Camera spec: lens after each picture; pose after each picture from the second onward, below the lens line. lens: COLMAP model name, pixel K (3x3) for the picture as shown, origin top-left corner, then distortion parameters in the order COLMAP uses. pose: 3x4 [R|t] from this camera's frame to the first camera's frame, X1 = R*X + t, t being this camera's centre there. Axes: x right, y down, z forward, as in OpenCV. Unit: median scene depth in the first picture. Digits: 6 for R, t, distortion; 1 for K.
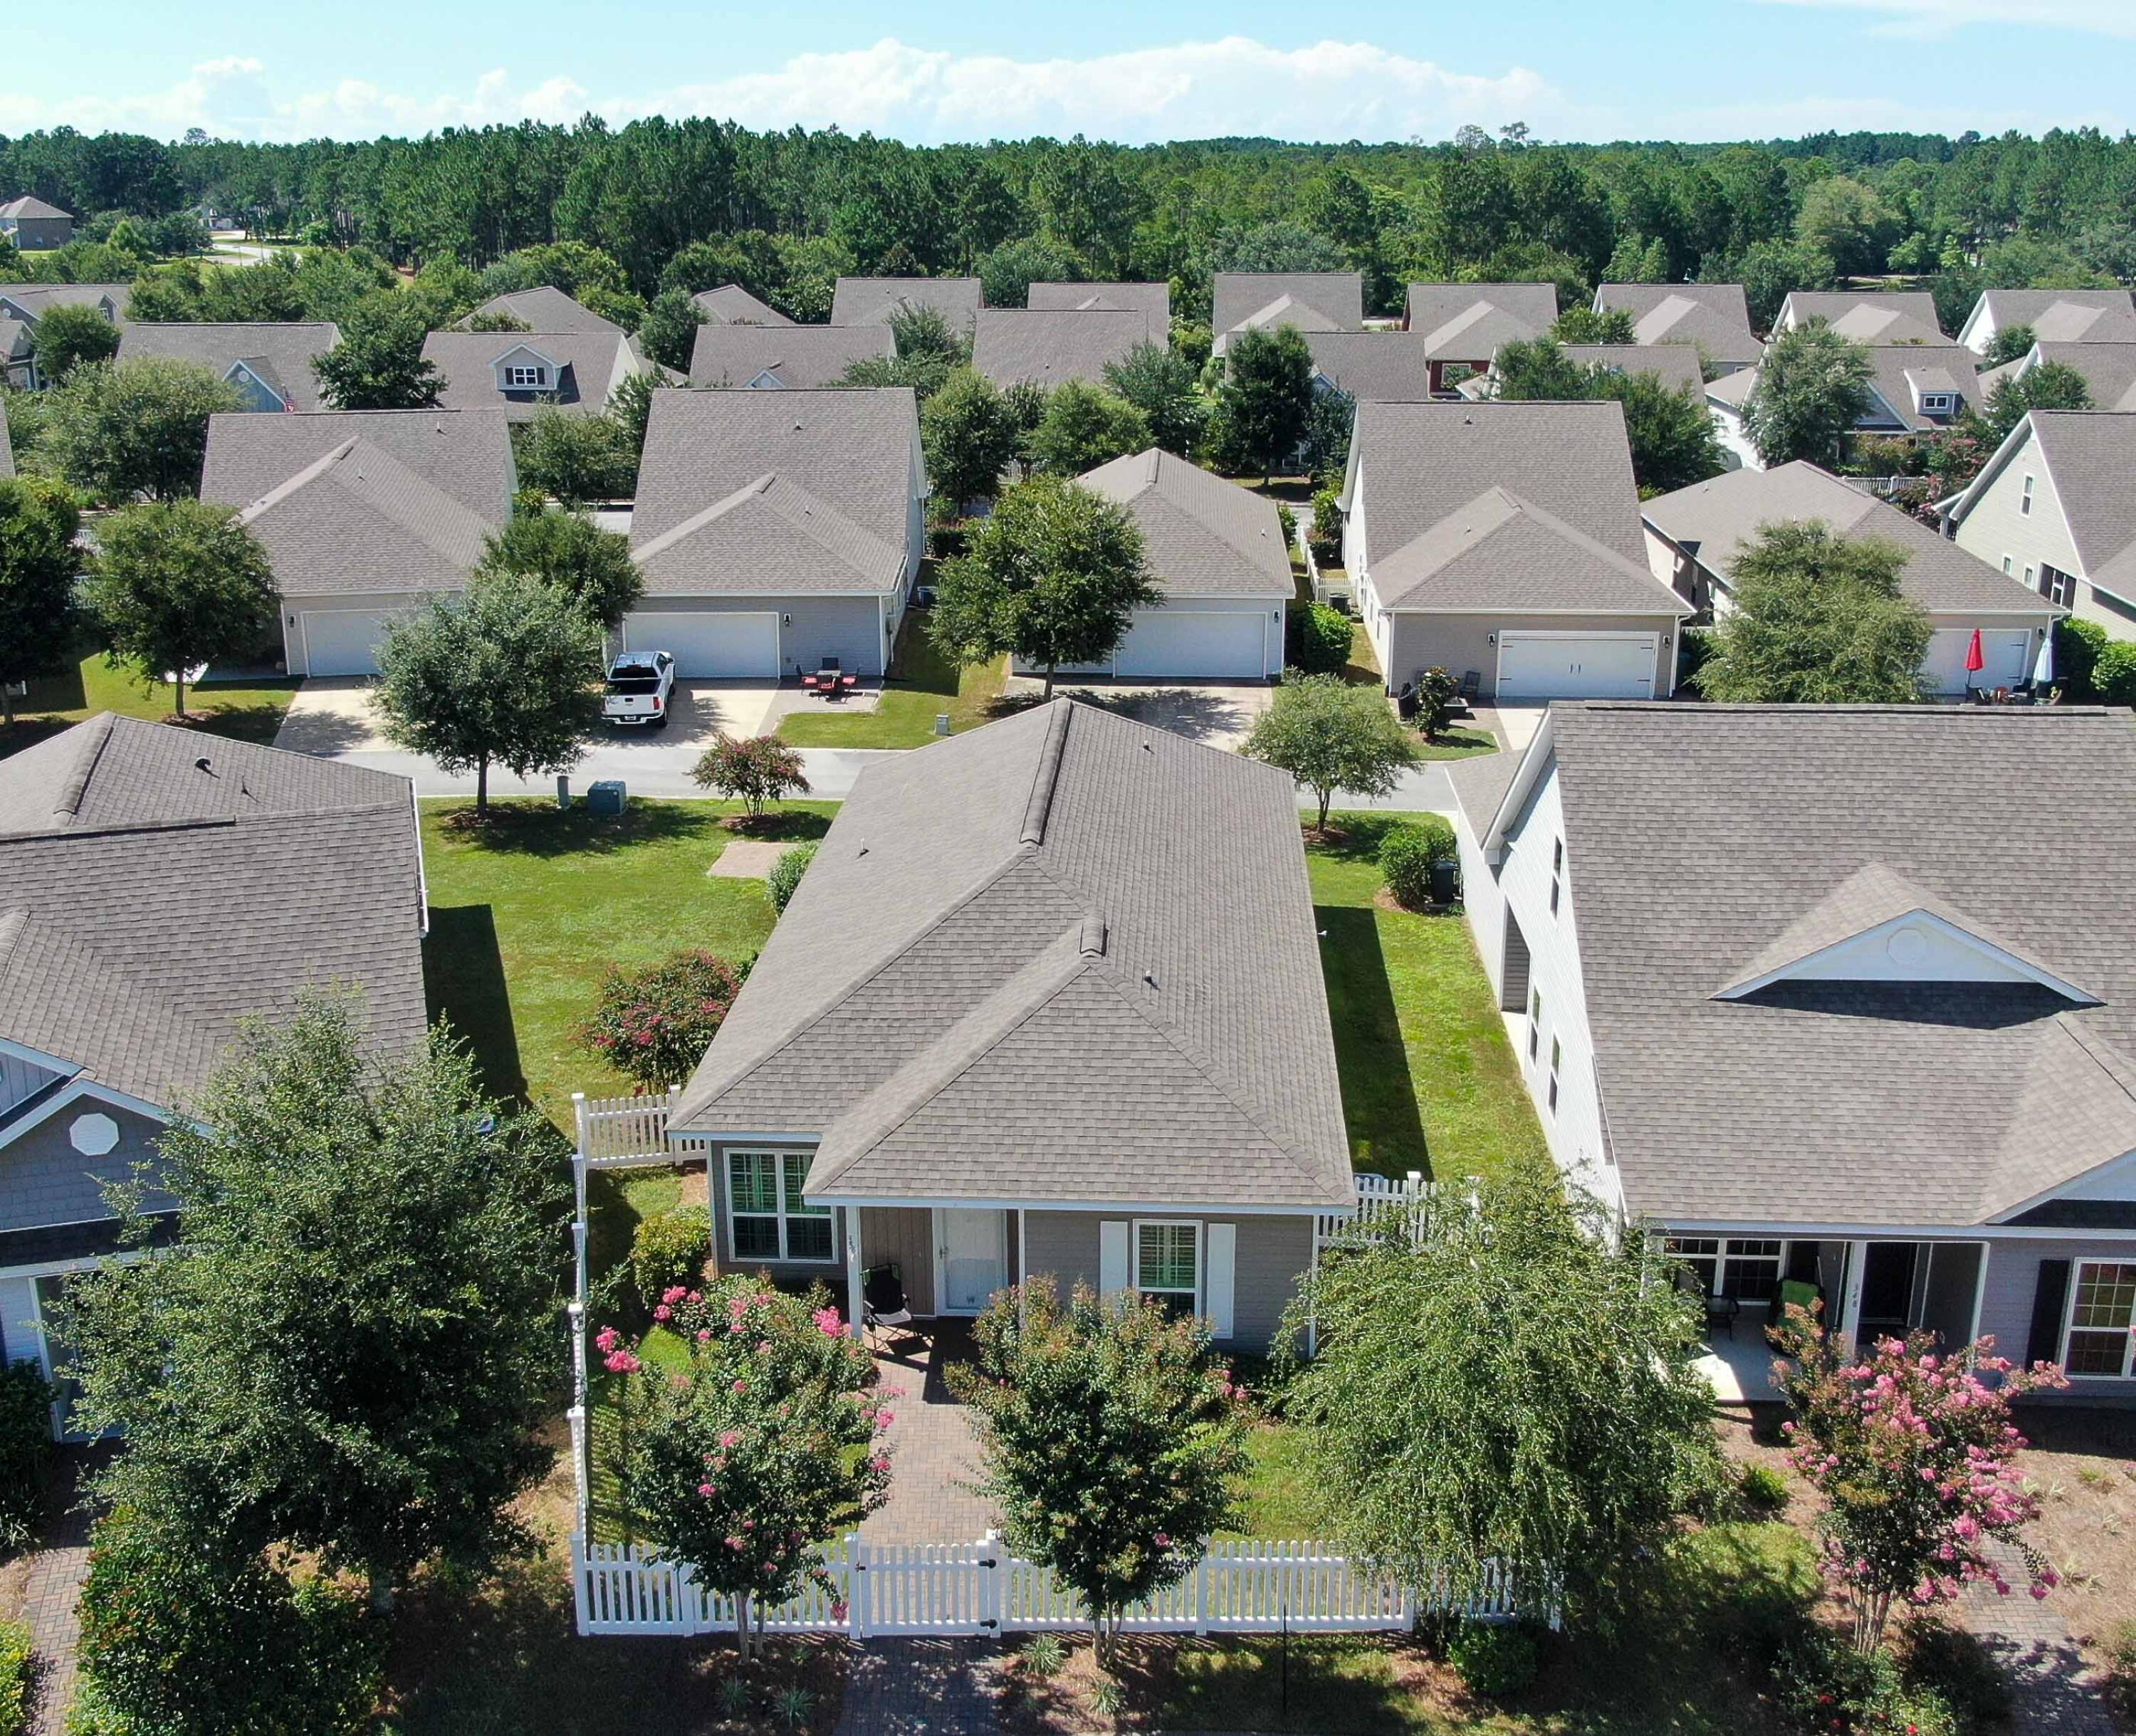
lens RADIAL K [[2185.1, 0, 1068.0], [0, 2185.1, 868.0], [0, 0, 1]] dist [0.005807, -0.000043]
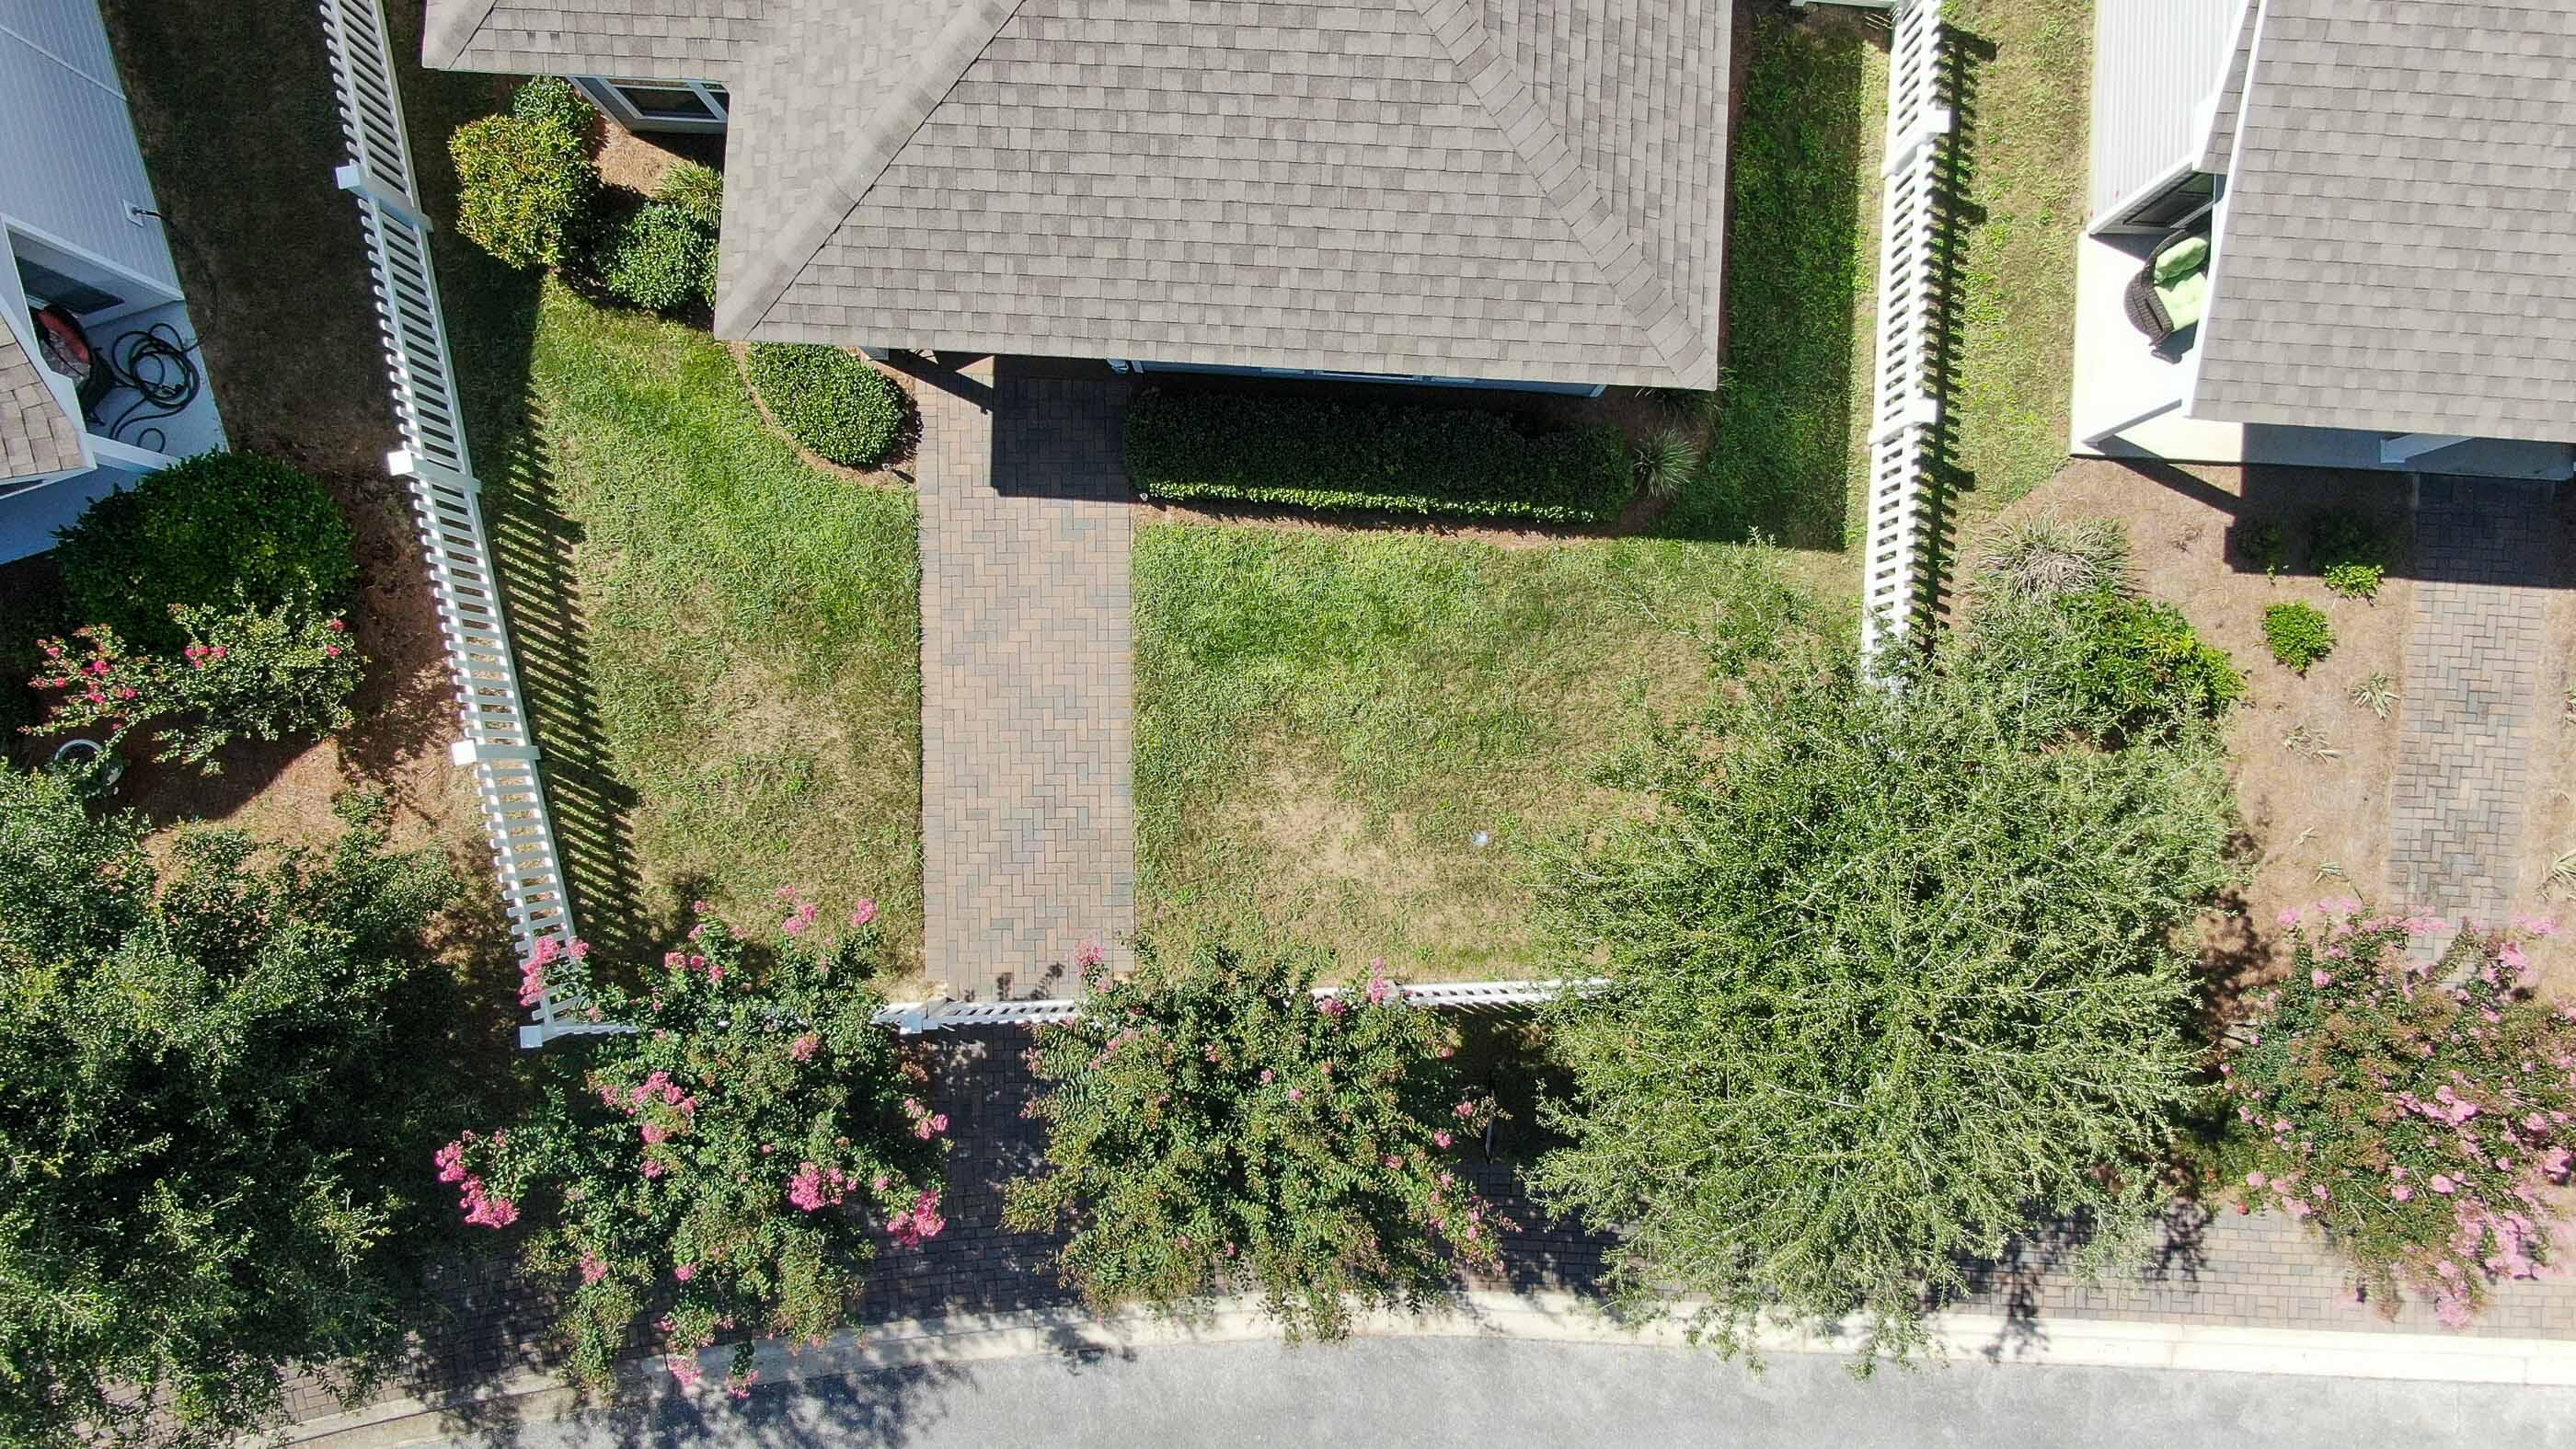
lens RADIAL K [[1848.0, 0, 1288.0], [0, 1848.0, 724.5], [0, 0, 1]] dist [-0.015274, -0.003689]
pose [[0.999987, -0.004855, 0.001827, 0.021148], [-0.000097, 0.334700, 0.942325, -0.250914], [-0.005186, -0.942312, 0.334695, 0.731719]]
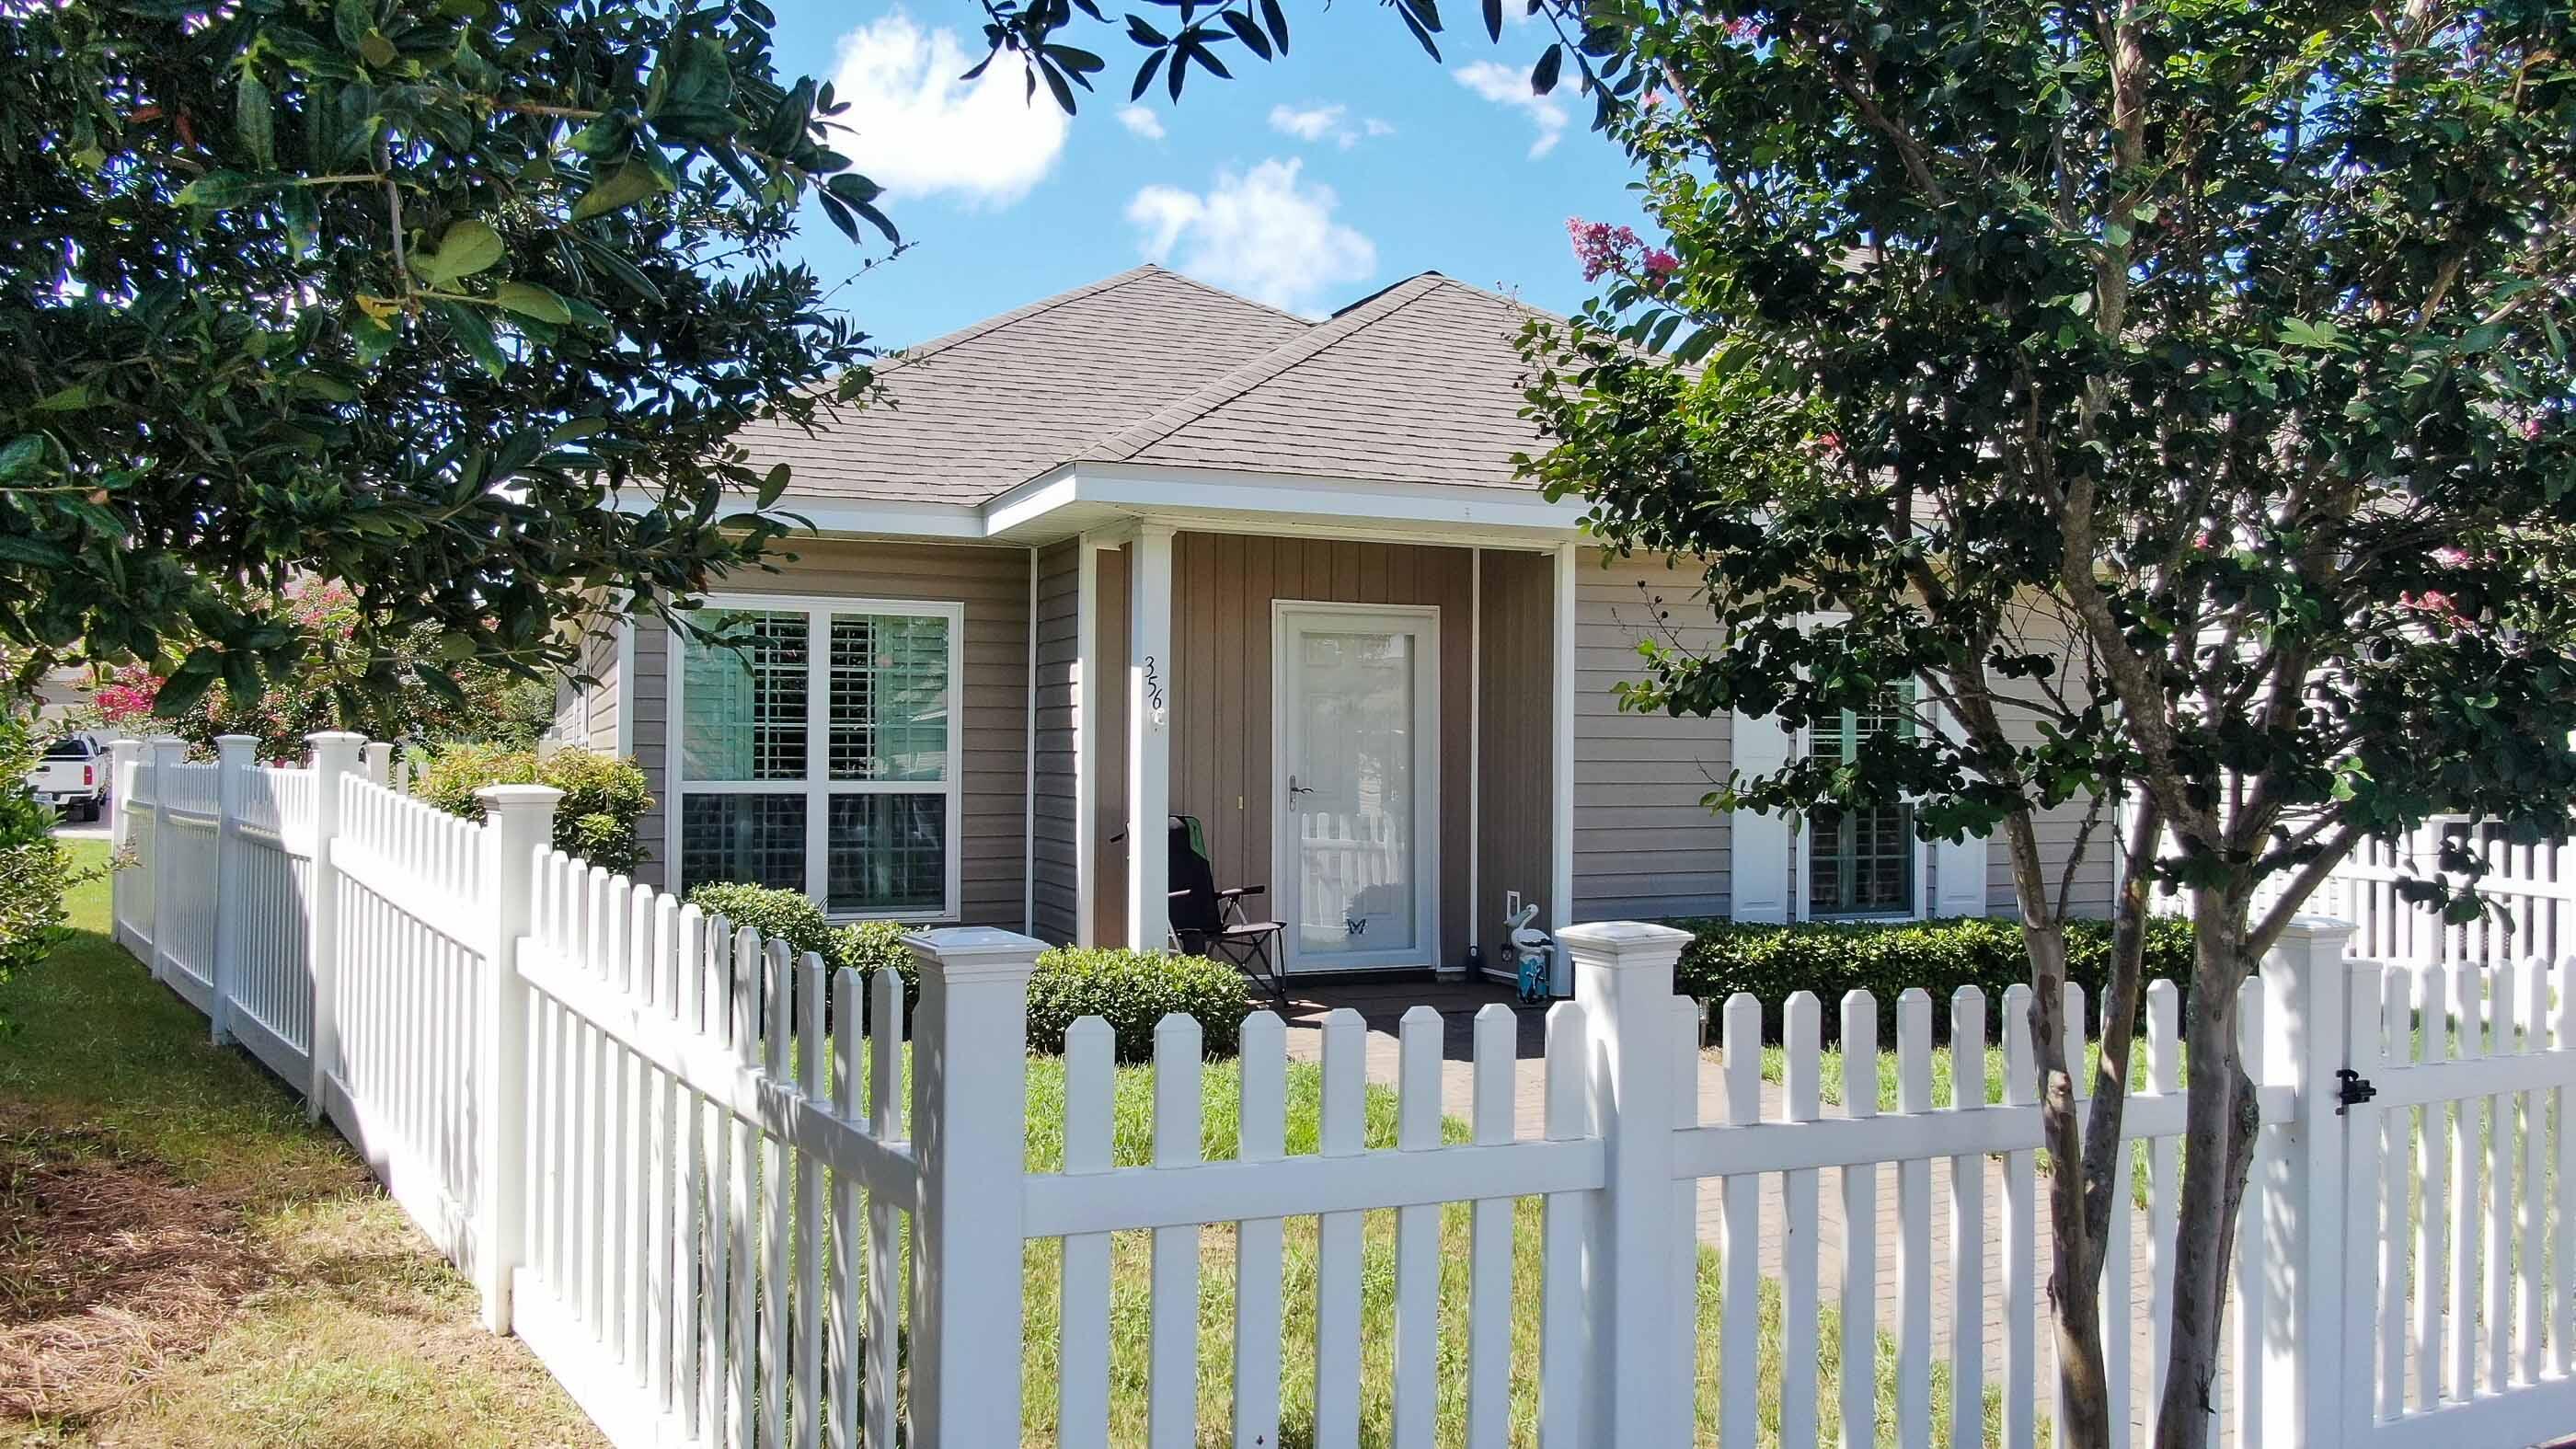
lens RADIAL K [[1848.0, 0, 1288.0], [0, 1848.0, 724.5], [0, 0, 1]] dist [-0.015274, -0.003689]
pose [[0.901467, 0.018541, 0.432451, -0.210985], [0.119023, 0.949950, -0.288839, 0.269370], [-0.416162, 0.311851, 0.854142, 0.733603]]
